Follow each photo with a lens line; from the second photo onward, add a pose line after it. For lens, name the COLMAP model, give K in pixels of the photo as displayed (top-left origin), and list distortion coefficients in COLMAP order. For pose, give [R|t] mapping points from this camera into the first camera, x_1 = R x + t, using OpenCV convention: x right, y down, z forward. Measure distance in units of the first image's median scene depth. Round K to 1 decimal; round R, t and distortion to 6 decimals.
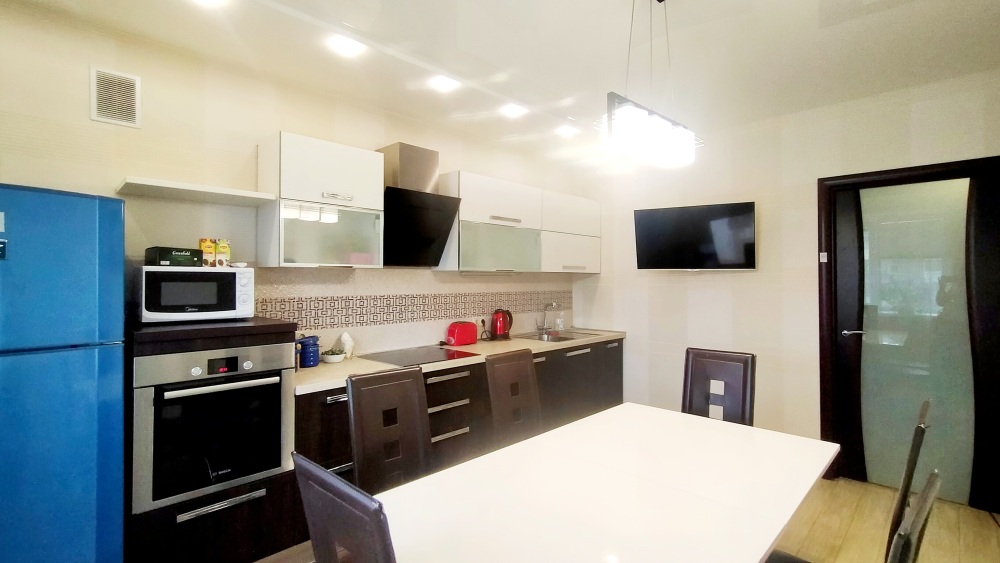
lens RADIAL K [[472.6, 0, 498.1], [0, 472.6, 277.9], [0, 0, 1]] dist [0.004065, 0.004965]
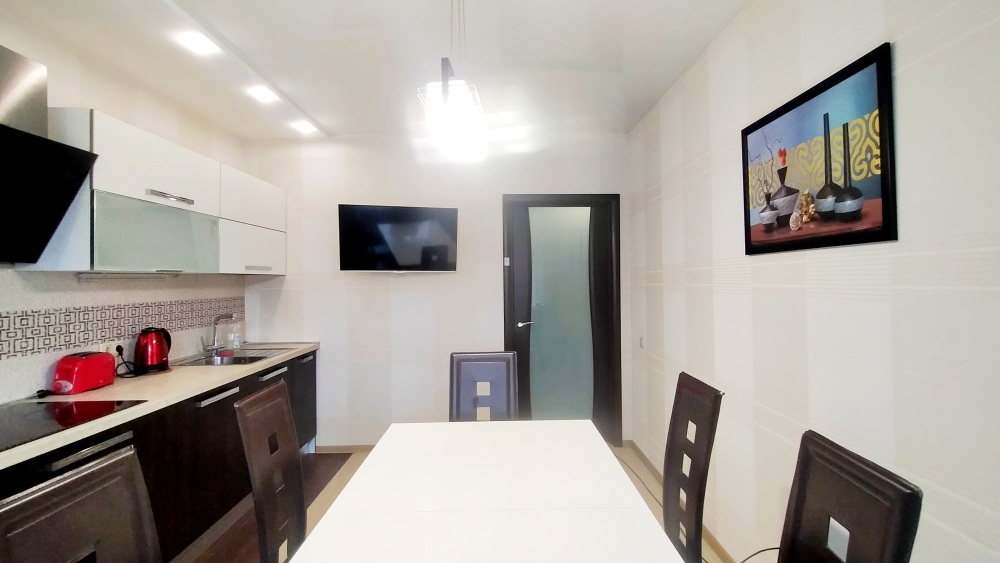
lens RADIAL K [[472.6, 0, 505.2], [0, 472.6, 280.2], [0, 0, 1]] dist [0.004065, 0.004965]
pose [[0.698939, -0.007839, 0.715139, -0.128880], [0.006656, 0.999968, 0.004455, -0.002063], [-0.715151, 0.001646, 0.698968, 0.156020]]
